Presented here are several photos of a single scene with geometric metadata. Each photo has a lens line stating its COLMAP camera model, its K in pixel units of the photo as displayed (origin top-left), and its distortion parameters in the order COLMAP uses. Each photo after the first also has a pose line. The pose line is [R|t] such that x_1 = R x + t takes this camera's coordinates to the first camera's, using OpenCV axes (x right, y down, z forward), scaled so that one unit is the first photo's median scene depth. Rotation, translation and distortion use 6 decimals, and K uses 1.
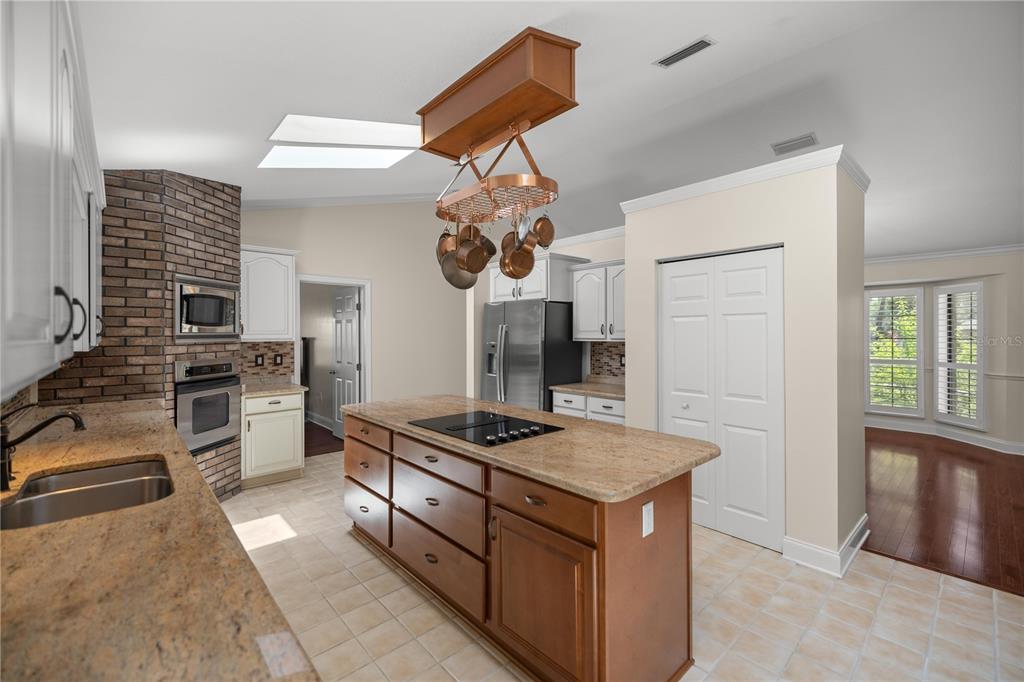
lens RADIAL K [[432.7, 0, 511.8], [0, 432.7, 339.0], [0, 0, 1]] dist [0.003688, -0.000234]
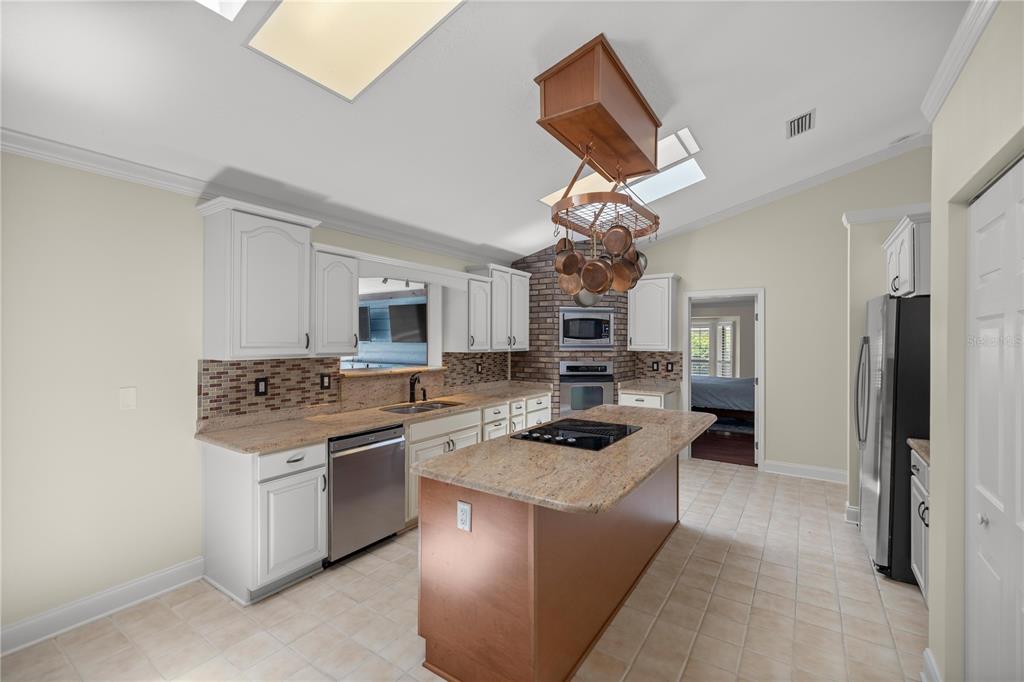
lens RADIAL K [[432.7, 0, 510.9], [0, 432.7, 343.3], [0, 0, 1]] dist [0.003688, -0.000234]
pose [[0.230888, 0.005093, -0.972967, 0.737499], [-0.017551, 0.999845, 0.001069, -0.014187], [0.972822, 0.016830, 0.230942, 0.450674]]
